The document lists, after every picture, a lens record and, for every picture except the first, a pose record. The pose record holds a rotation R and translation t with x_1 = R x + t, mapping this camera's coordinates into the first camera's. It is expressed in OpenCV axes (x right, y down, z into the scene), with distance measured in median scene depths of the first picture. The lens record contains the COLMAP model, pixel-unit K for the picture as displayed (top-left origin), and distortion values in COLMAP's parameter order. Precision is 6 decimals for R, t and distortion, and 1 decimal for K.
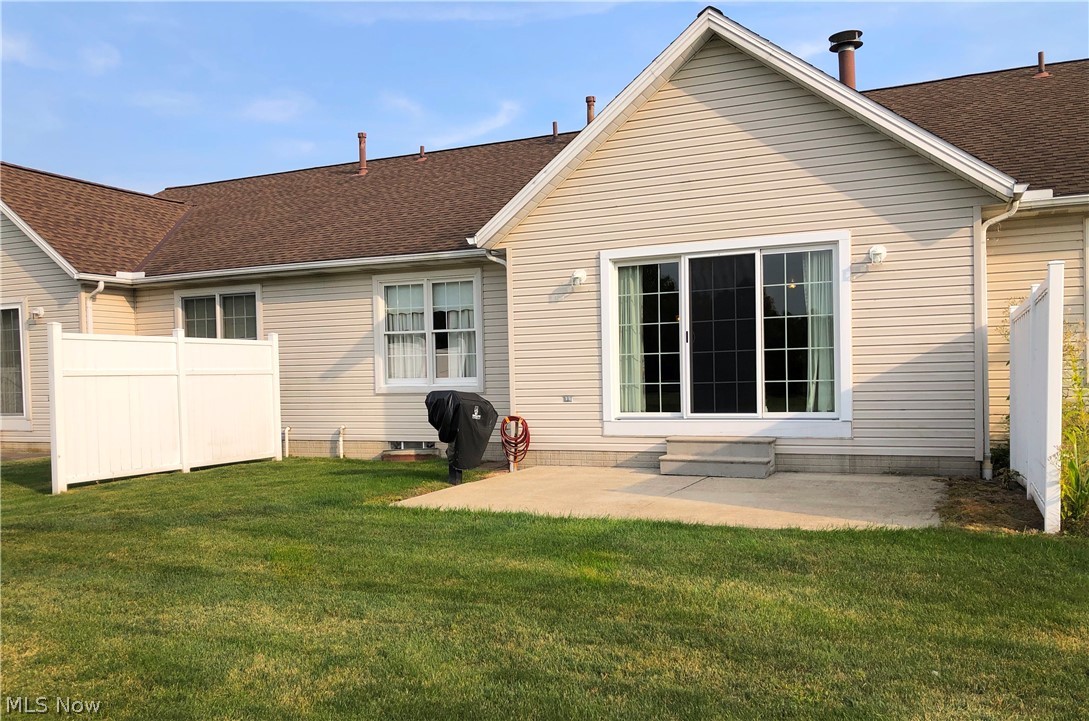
lens RADIAL K [[940.9, 0, 545.7], [0, 940.9, 406.4], [0, 0, 1]] dist [0.070667, -0.009289]
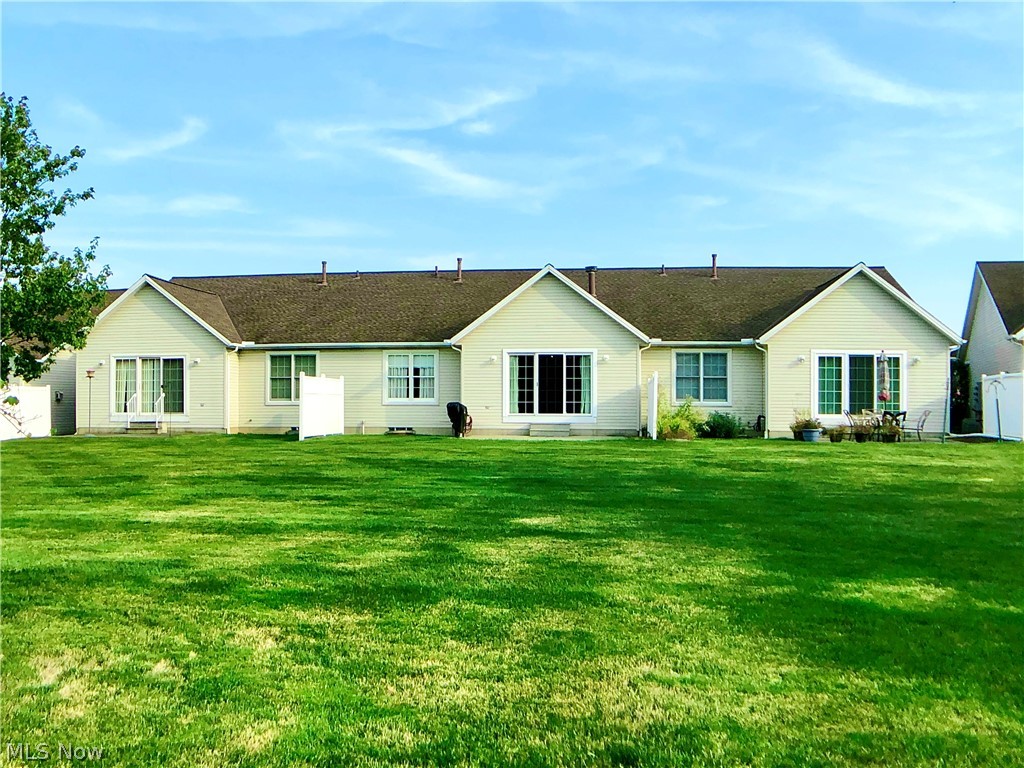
lens RADIAL K [[1370.7, 0, 512.0], [0, 1370.7, 384.0], [0, 0, 1]] dist [0.014418, 0.007181]
pose [[0.943297, 0.024201, 0.331068, -1.148384], [-0.008684, 0.998797, -0.048269, 0.106769], [-0.331838, 0.042656, 0.942372, -2.497103]]
